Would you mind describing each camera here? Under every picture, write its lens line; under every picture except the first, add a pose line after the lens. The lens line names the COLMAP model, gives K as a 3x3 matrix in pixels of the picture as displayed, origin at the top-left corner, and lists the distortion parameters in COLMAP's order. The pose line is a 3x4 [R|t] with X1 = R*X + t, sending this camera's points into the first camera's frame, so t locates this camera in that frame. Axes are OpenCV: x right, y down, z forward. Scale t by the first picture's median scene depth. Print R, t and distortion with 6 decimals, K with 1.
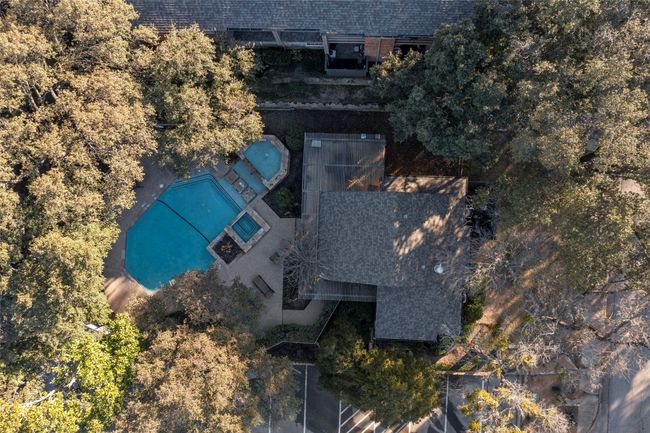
lens RADIAL K [[510.6, 0, 322.4], [0, 510.6, 215.3], [0, 0, 1]] dist [0.002482, -0.057007]
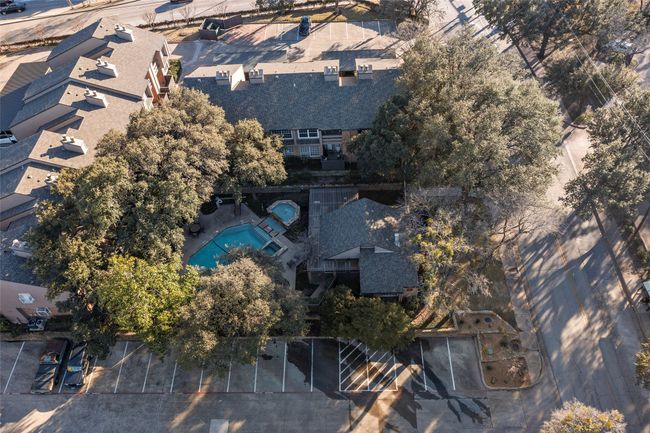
lens RADIAL K [[508.1, 0, 325.0], [0, 508.1, 216.5], [0, 0, 1]] dist [-0.010840, 0.002950]
pose [[0.999578, -0.019699, 0.021364, -0.023996], [0.028815, 0.767196, -0.640765, 1.001761], [-0.003768, 0.641110, 0.767440, -0.231780]]
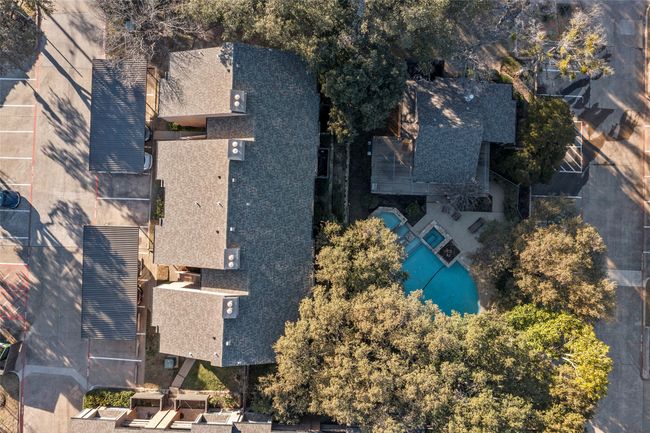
lens RADIAL K [[508.1, 0, 325.0], [0, 508.1, 216.5], [0, 0, 1]] dist [-0.010840, 0.002950]
pose [[-0.000908, -0.998454, 0.055585, -0.182080], [0.999992, -0.001122, -0.003816, -0.289300], [0.003873, 0.055581, 0.998447, -0.411114]]
